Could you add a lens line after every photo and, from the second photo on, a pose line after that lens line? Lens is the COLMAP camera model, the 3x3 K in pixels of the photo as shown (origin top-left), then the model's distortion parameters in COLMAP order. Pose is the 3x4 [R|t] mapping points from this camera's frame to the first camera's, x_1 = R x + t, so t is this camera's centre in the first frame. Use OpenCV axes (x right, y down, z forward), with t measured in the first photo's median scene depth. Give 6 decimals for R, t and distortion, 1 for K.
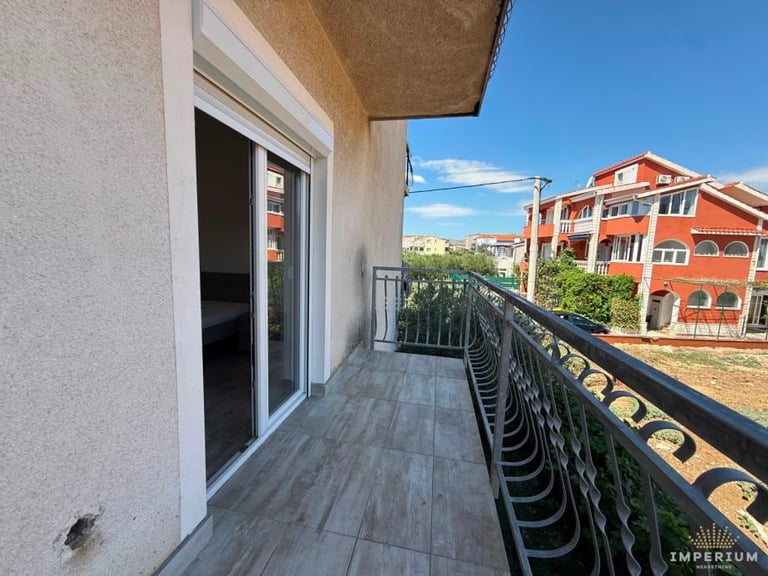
lens RADIAL K [[305.3, 0, 383.6], [0, 305.3, 286.3], [0, 0, 1]] dist [0.000113, 0.000063]
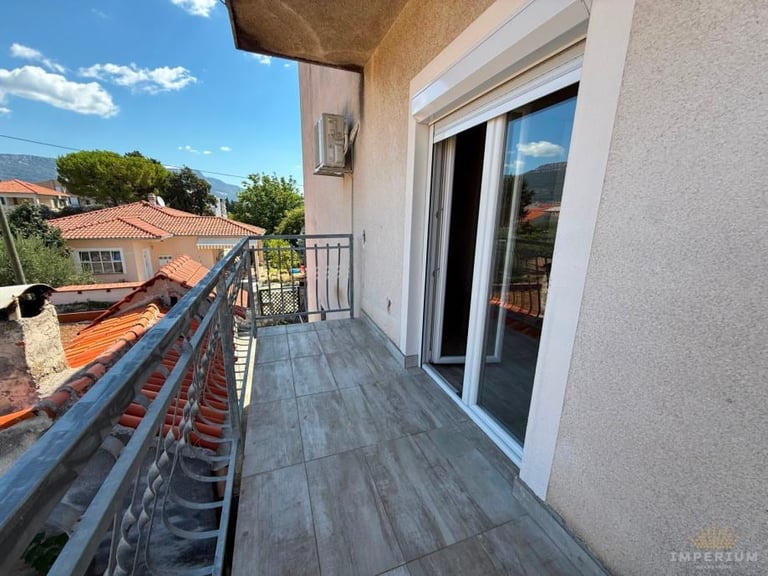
lens RADIAL K [[305.3, 0, 384.4], [0, 305.3, 287.0], [0, 0, 1]] dist [0.000113, 0.000063]
pose [[-0.860525, 0.061777, -0.505648, 0.381794], [-0.111952, 0.945417, 0.306028, -0.210685], [0.496954, 0.319953, -0.806639, 1.668825]]
